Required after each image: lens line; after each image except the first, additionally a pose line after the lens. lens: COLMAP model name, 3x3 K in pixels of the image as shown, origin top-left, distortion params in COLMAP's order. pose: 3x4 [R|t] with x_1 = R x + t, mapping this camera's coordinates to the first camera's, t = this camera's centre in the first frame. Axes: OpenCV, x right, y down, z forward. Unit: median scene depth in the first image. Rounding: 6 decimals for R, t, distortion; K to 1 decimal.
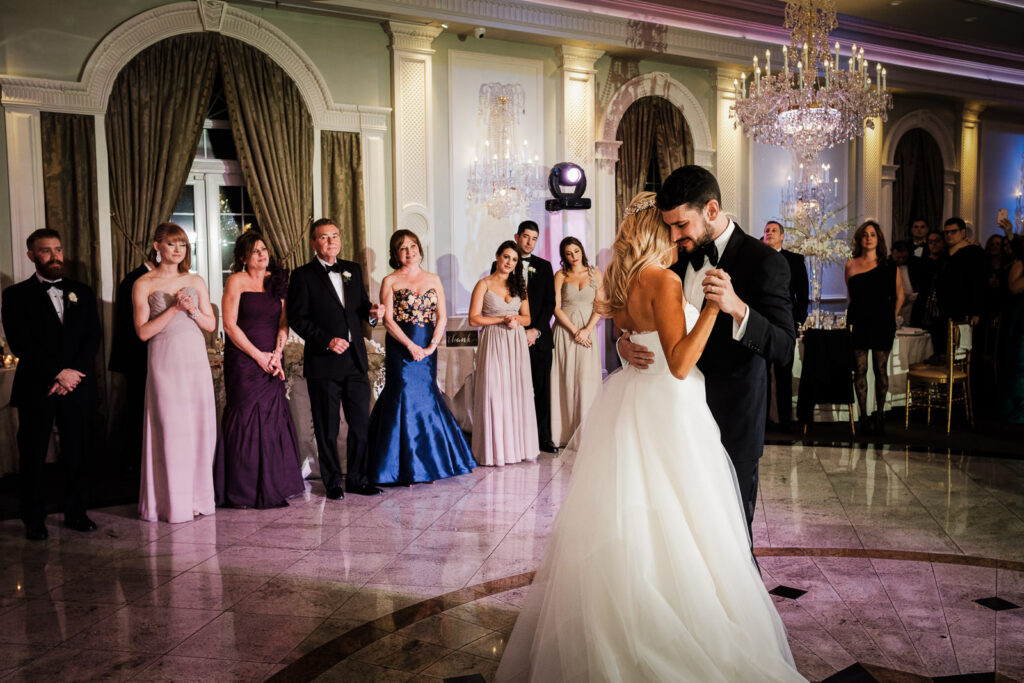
lens RADIAL K [[972.5, 0, 512.0], [0, 972.5, 341.5], [0, 0, 1]] dist [-0.080701, 0.201913]
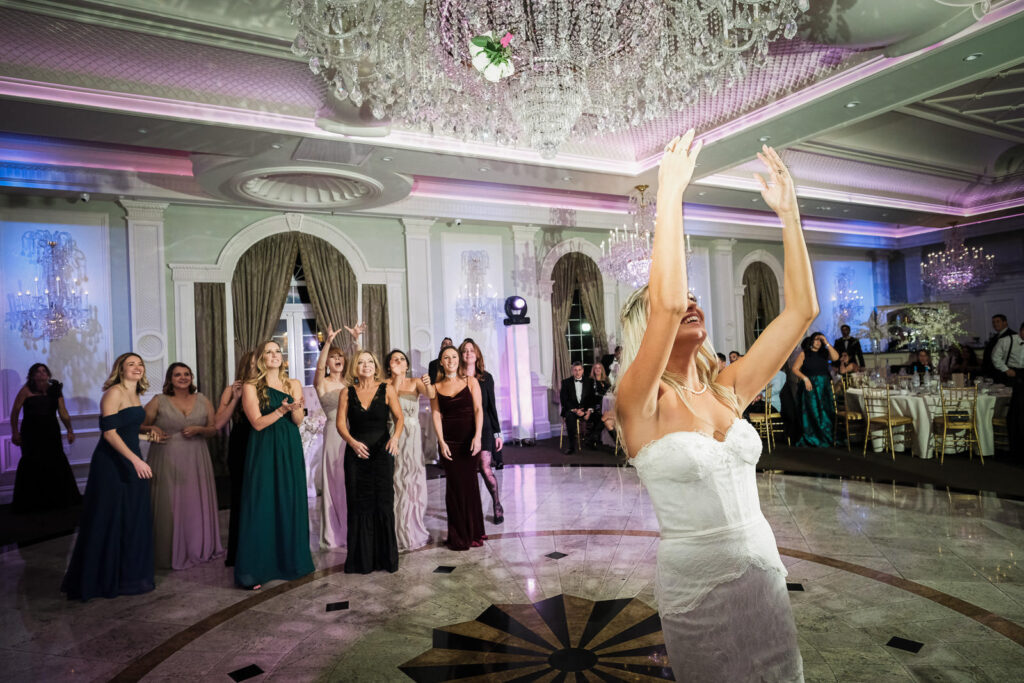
lens RADIAL K [[636.3, 0, 512.0], [0, 636.3, 341.5], [0, 0, 1]] dist [-0.002189, 0.000191]
pose [[0.996380, -0.035186, -0.077381, 0.153551], [0.027818, 0.995154, -0.094315, -0.006328], [0.080325, 0.091821, 0.992530, -0.078287]]
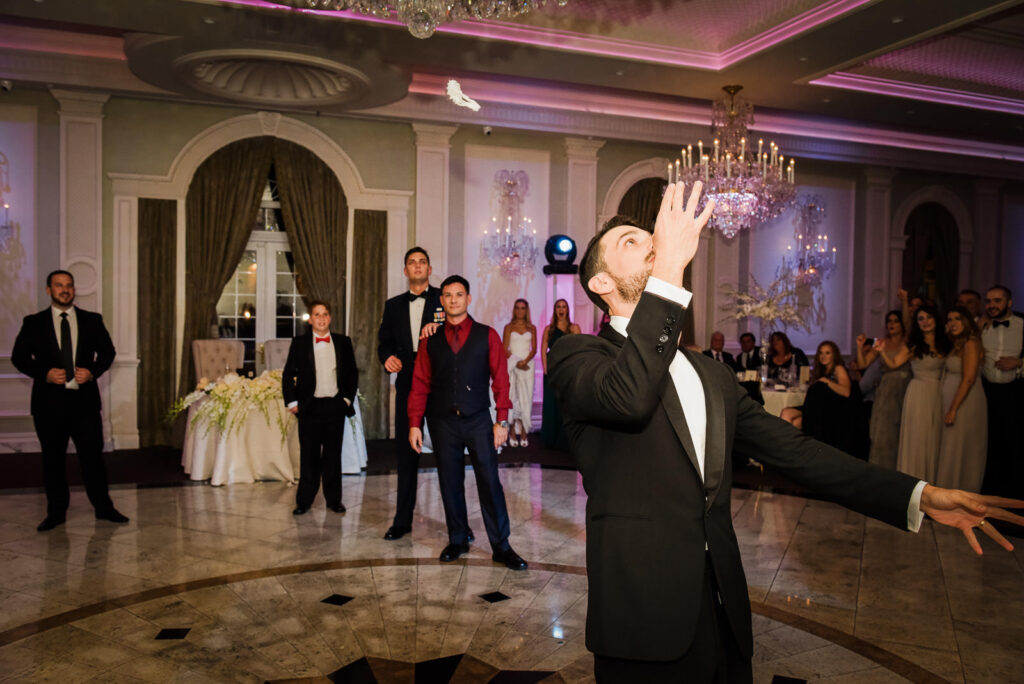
lens RADIAL K [[831.8, 0, 512.0], [0, 831.8, 342.0], [0, 0, 1]] dist [-0.010979, -0.012342]
pose [[0.975673, 0.035438, -0.216347, 0.262593], [-0.043815, 0.998459, -0.034043, -0.015425], [0.214807, 0.042694, 0.975723, -0.023278]]
